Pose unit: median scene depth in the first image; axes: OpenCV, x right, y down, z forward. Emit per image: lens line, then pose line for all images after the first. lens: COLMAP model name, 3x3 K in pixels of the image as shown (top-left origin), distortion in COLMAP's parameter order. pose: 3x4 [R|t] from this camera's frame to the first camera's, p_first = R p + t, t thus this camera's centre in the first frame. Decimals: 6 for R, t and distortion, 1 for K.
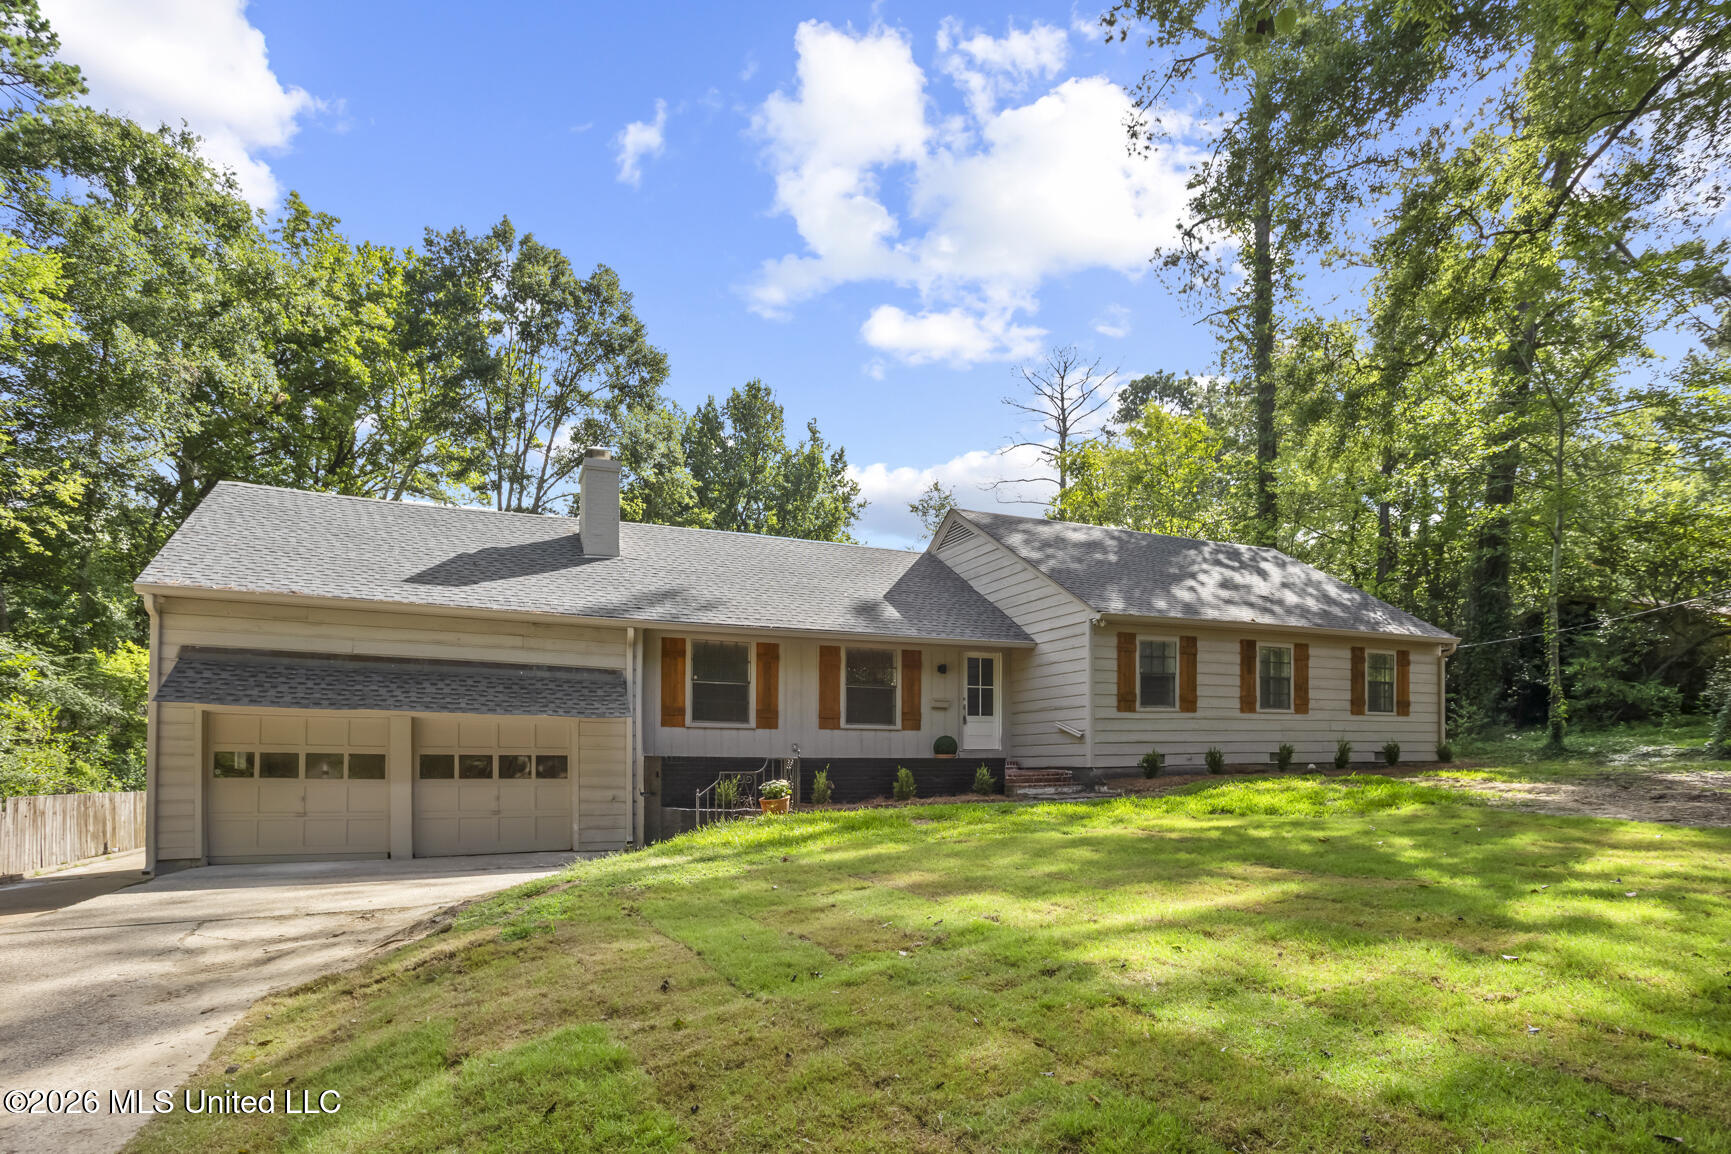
lens RADIAL K [[874.1, 0, 868.8], [0, 874.1, 573.1], [0, 0, 1]] dist [-0.054894, 0.055153]
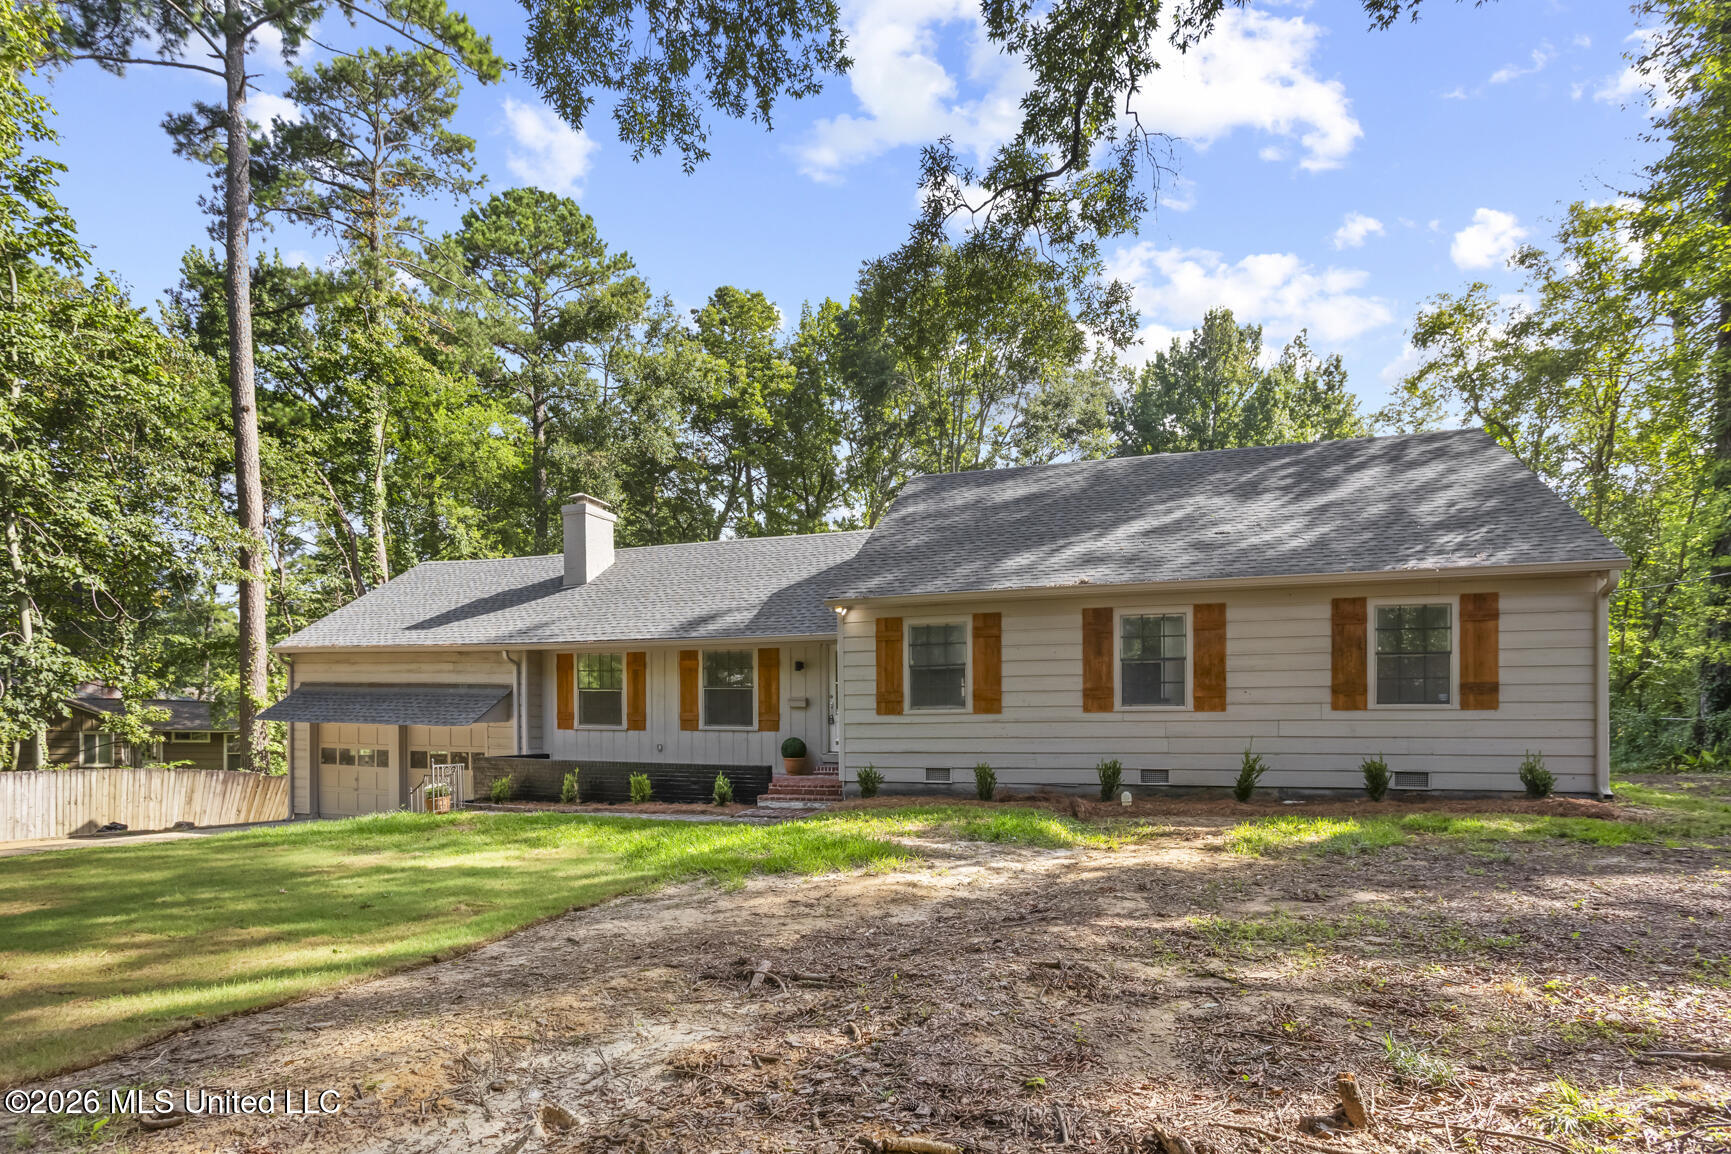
lens RADIAL K [[874.1, 0, 868.8], [0, 874.1, 573.1], [0, 0, 1]] dist [-0.054894, 0.055153]
pose [[0.742614, -0.109879, -0.660645, 0.822309], [0.139242, 0.990225, -0.008177, 0.030459], [0.655085, -0.085918, 0.750654, 0.373147]]
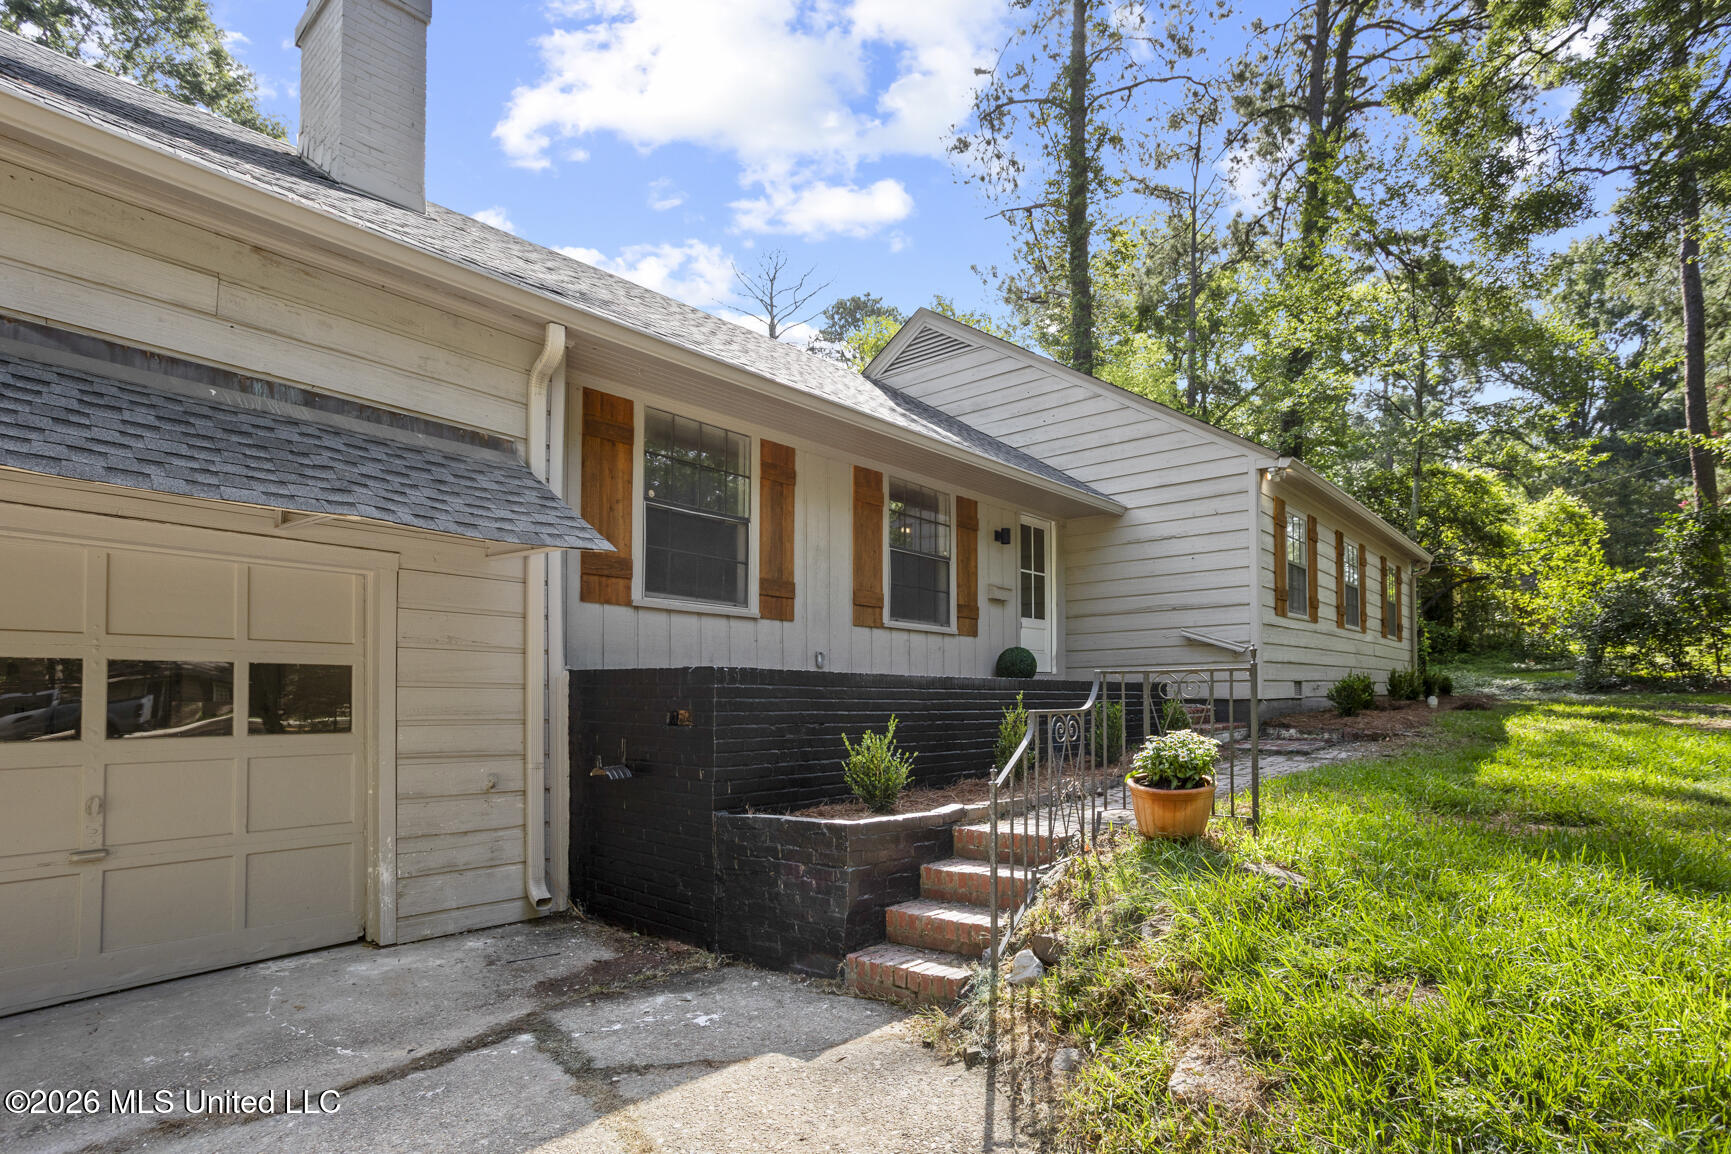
lens RADIAL K [[898.1, 0, 865.5], [0, 898.1, 577.0], [0, 0, 1]] dist [-0.072607, 0.060726]
pose [[0.917750, 0.053724, 0.393508, -0.255866], [-0.084525, 0.994531, 0.061351, 0.116888], [-0.388060, -0.089566, 0.917272, 0.517504]]
